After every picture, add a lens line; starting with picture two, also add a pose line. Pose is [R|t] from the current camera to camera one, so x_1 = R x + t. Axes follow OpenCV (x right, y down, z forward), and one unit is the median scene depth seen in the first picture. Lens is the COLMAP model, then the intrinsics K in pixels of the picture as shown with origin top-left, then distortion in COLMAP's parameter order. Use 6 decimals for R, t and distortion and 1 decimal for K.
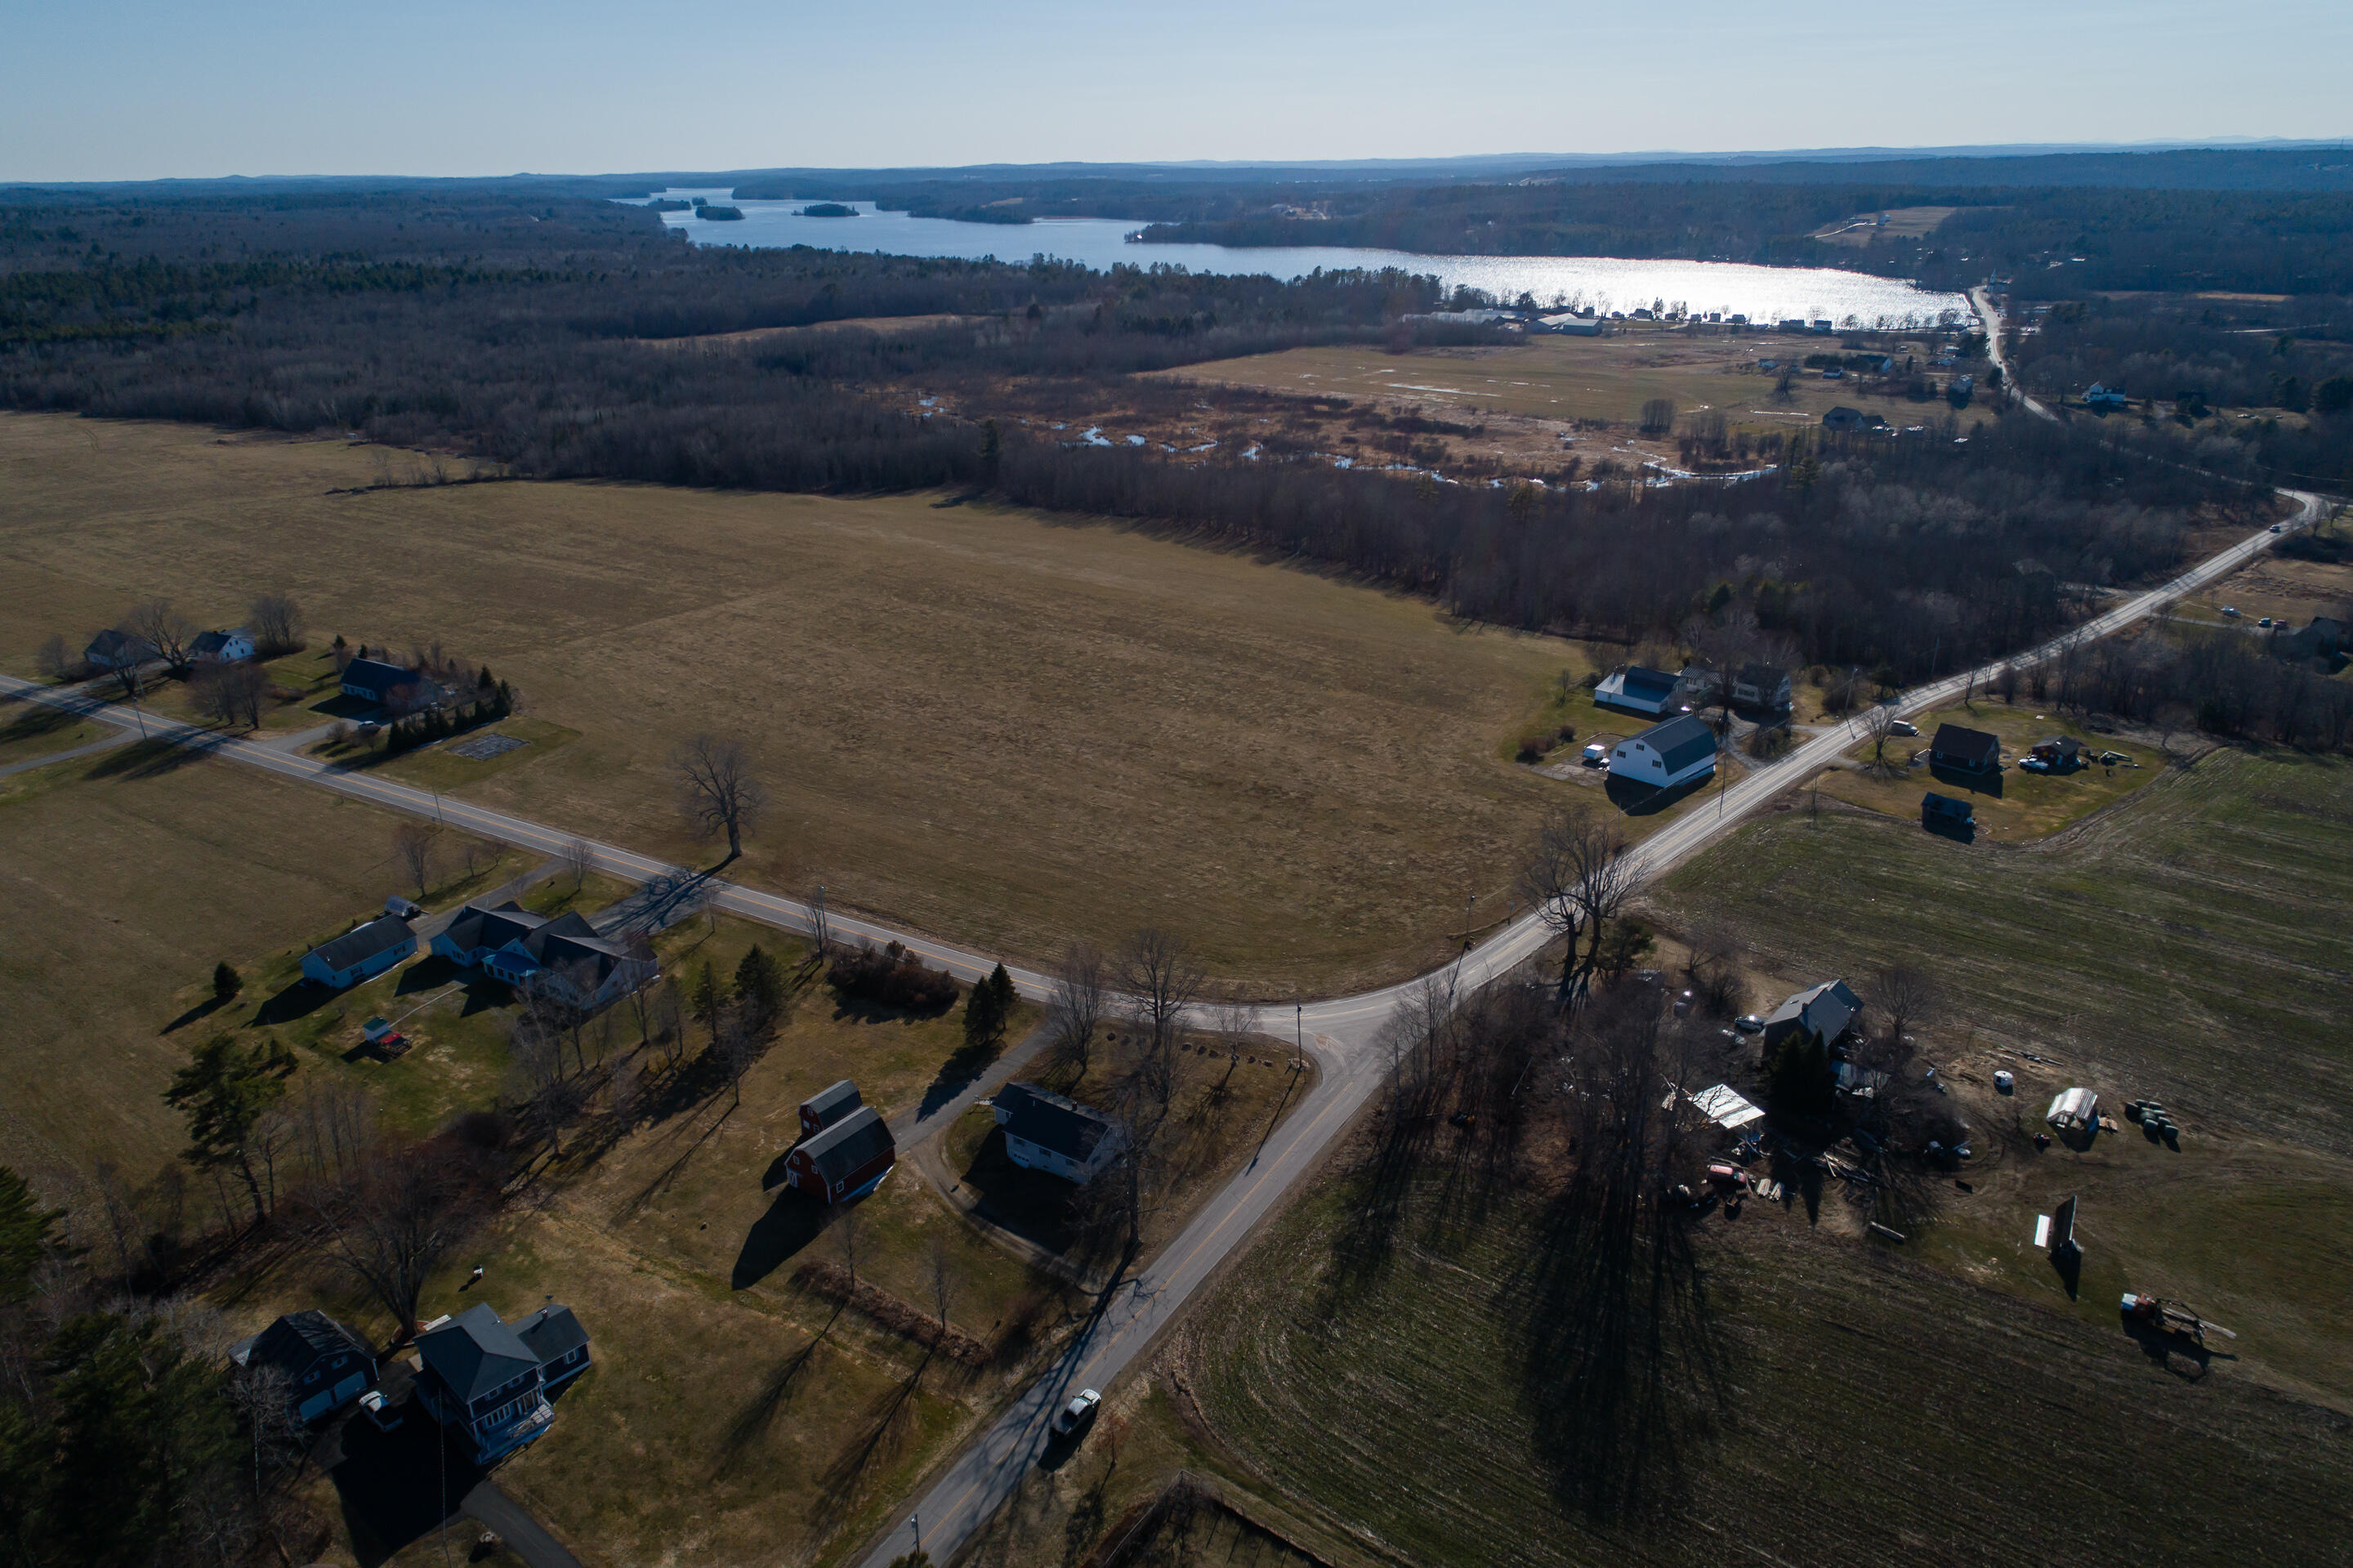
lens RADIAL K [[1581.9, 0, 1181.0], [0, 1581.9, 784.0], [0, 0, 1]] dist [-0.001984, 0.006660]
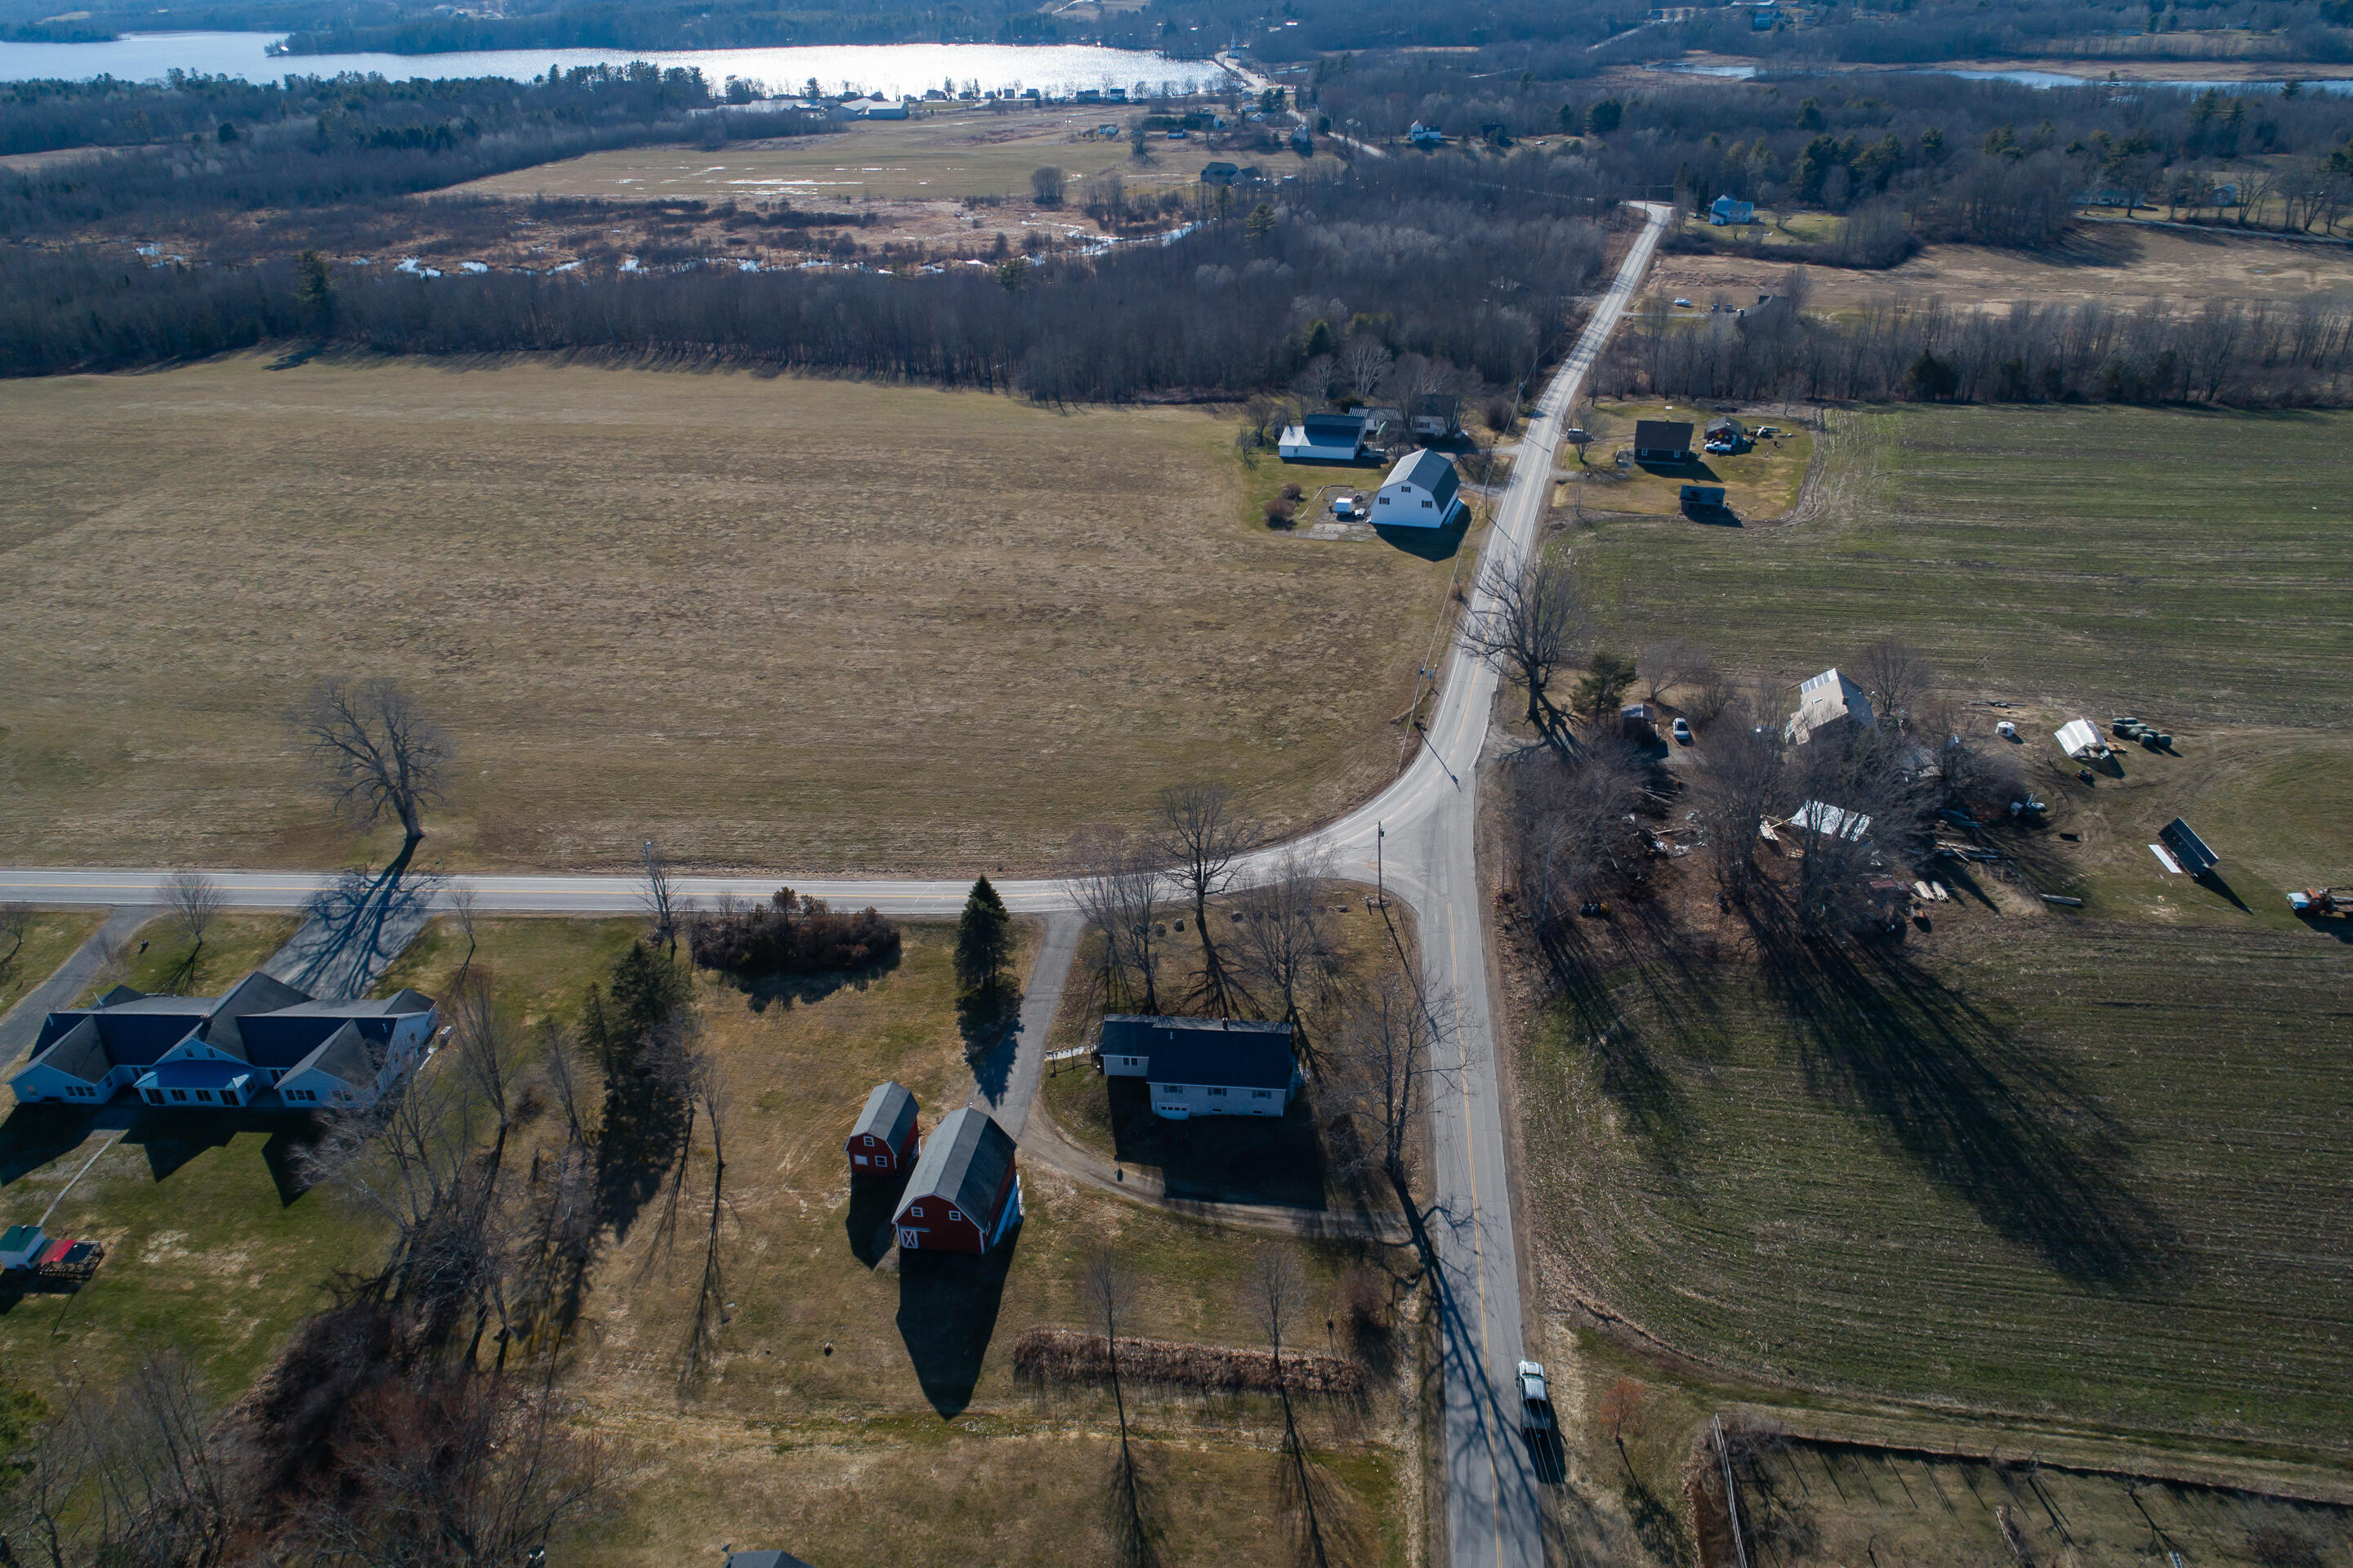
lens RADIAL K [[1581.9, 0, 1179.3], [0, 1581.9, 784.3], [0, 0, 1]] dist [-0.001984, 0.006660]
pose [[0.889743, -0.230427, 0.394031, -0.296092], [0.187117, 0.971487, 0.145600, -0.019565], [-0.416347, -0.055817, 0.907491, 0.264056]]
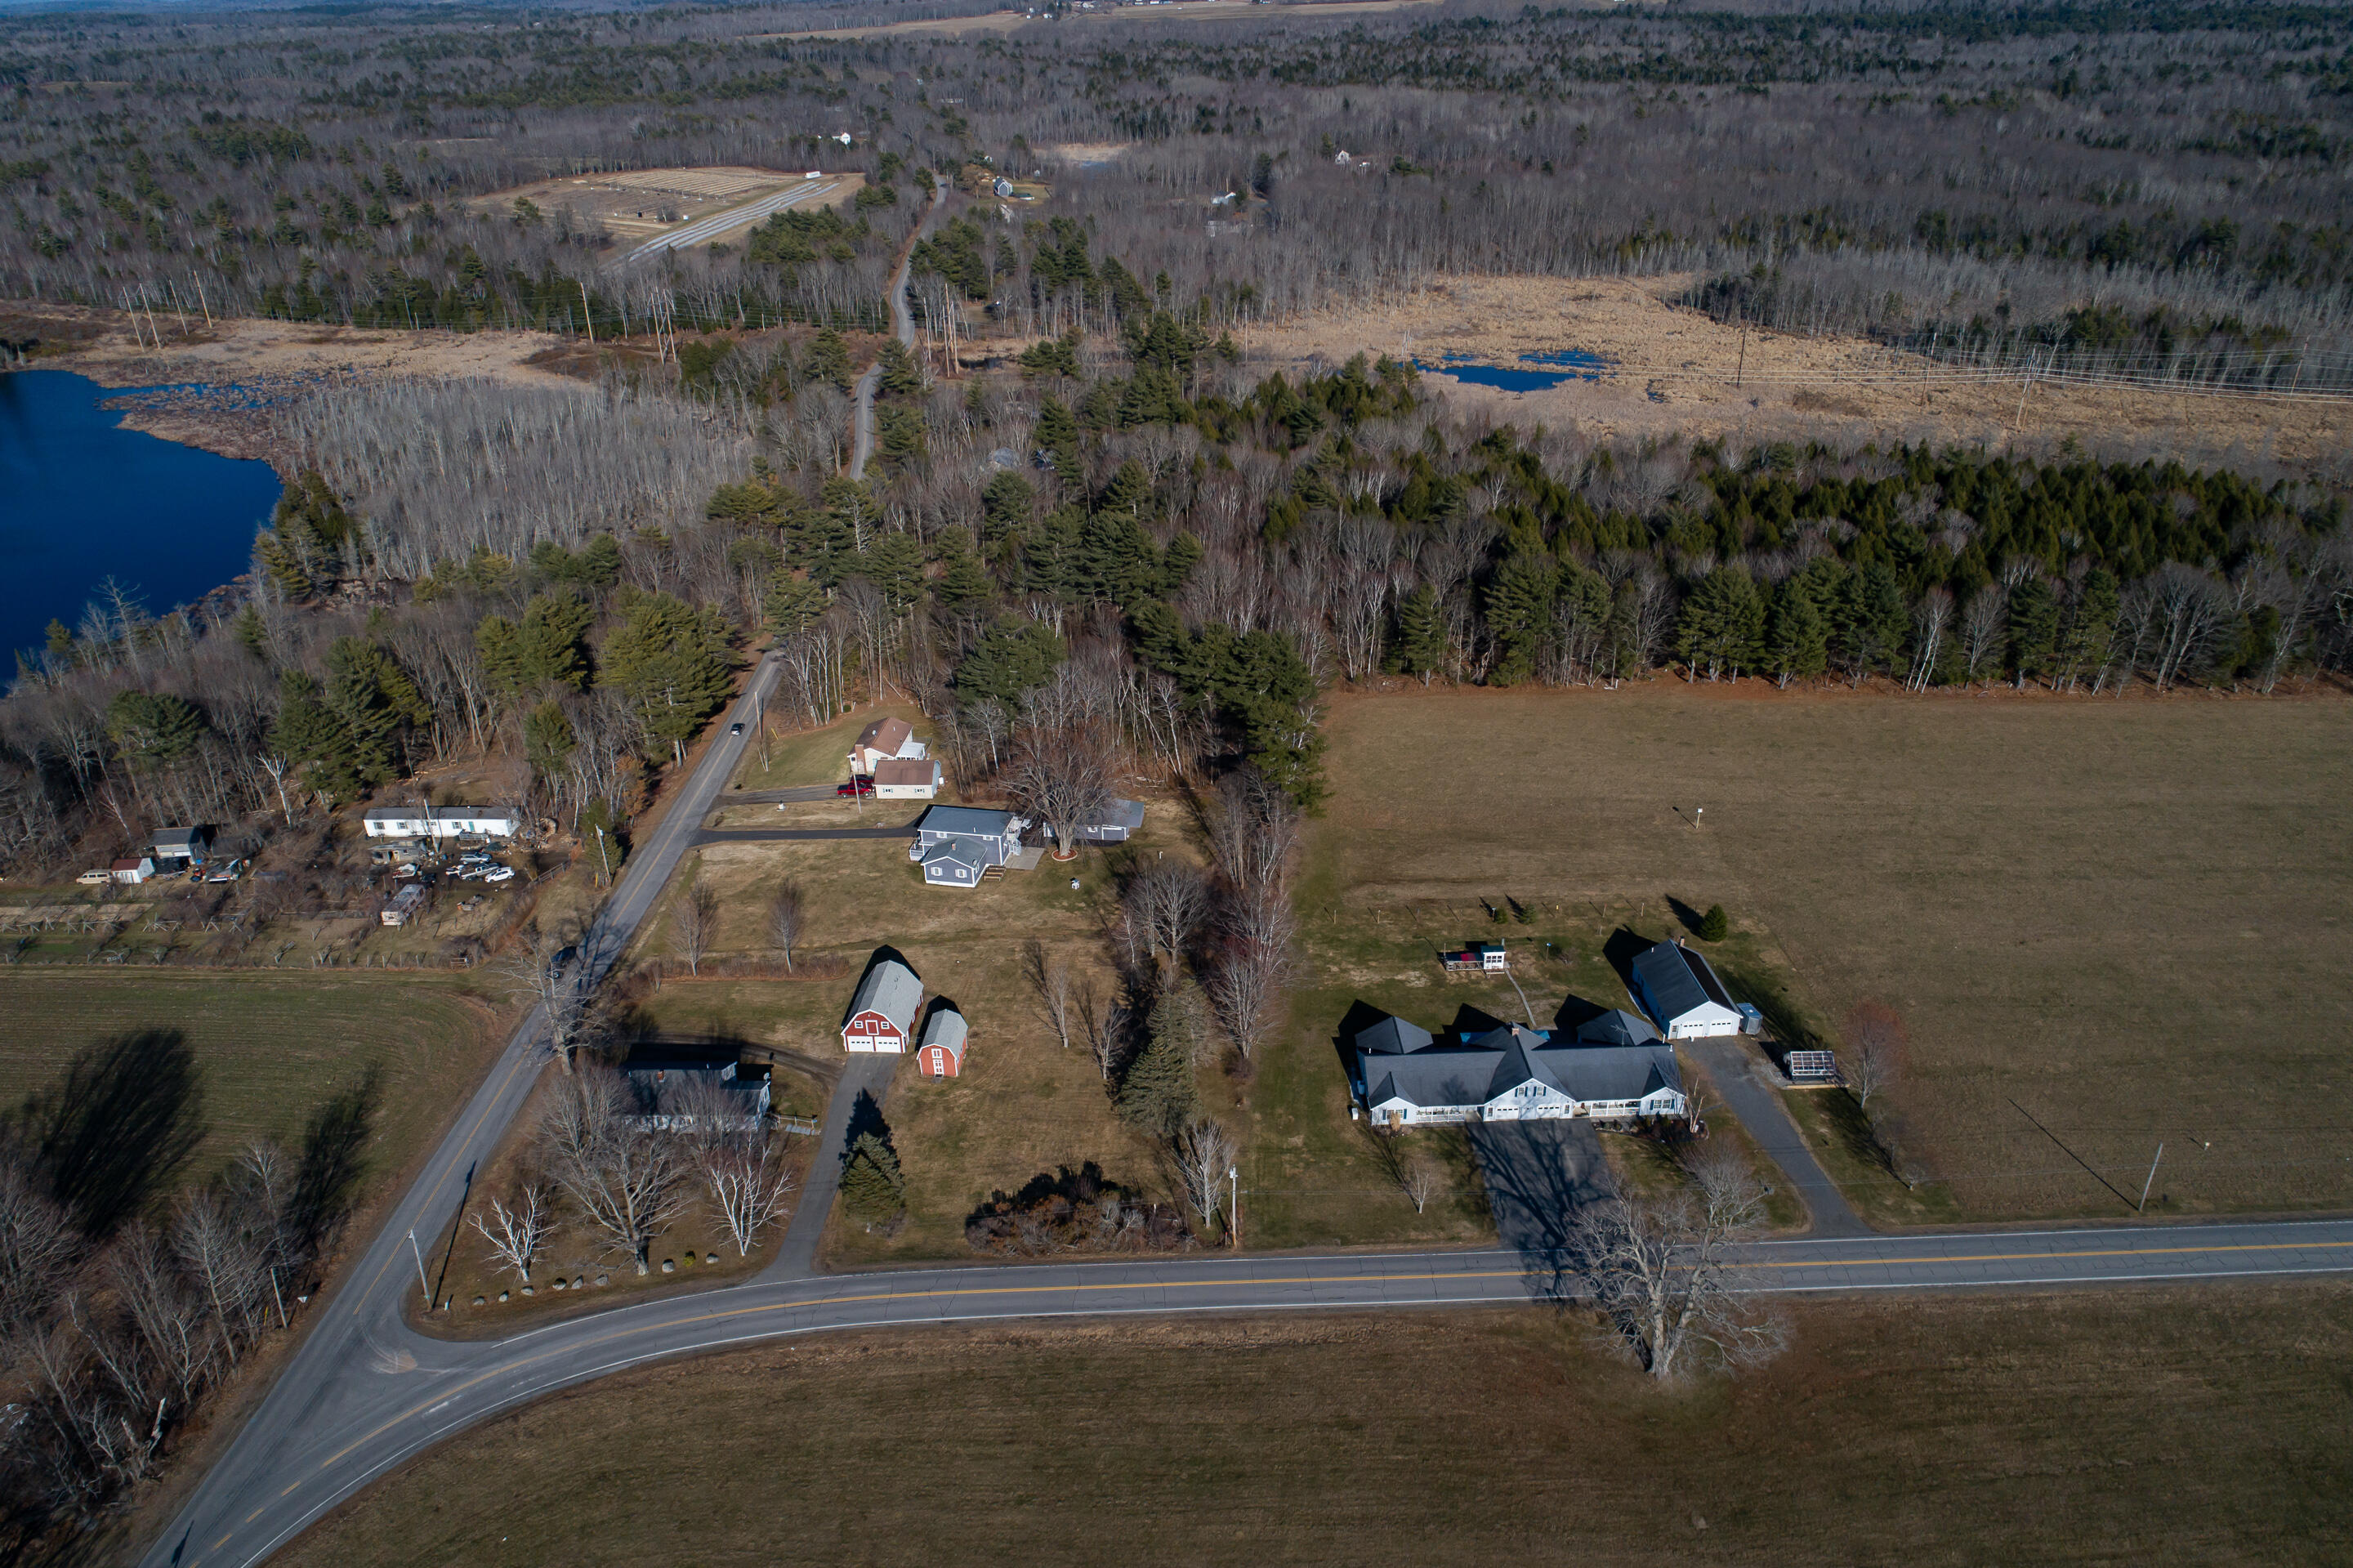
lens RADIAL K [[1581.9, 0, 1175.3], [0, 1581.9, 795.8], [0, 0, 1]] dist [-0.001984, 0.006660]
pose [[-0.841590, 0.276188, -0.464161, 0.053946], [-0.168509, 0.682216, 0.711467, -0.512593], [0.513157, 0.676979, -0.527606, 1.259652]]
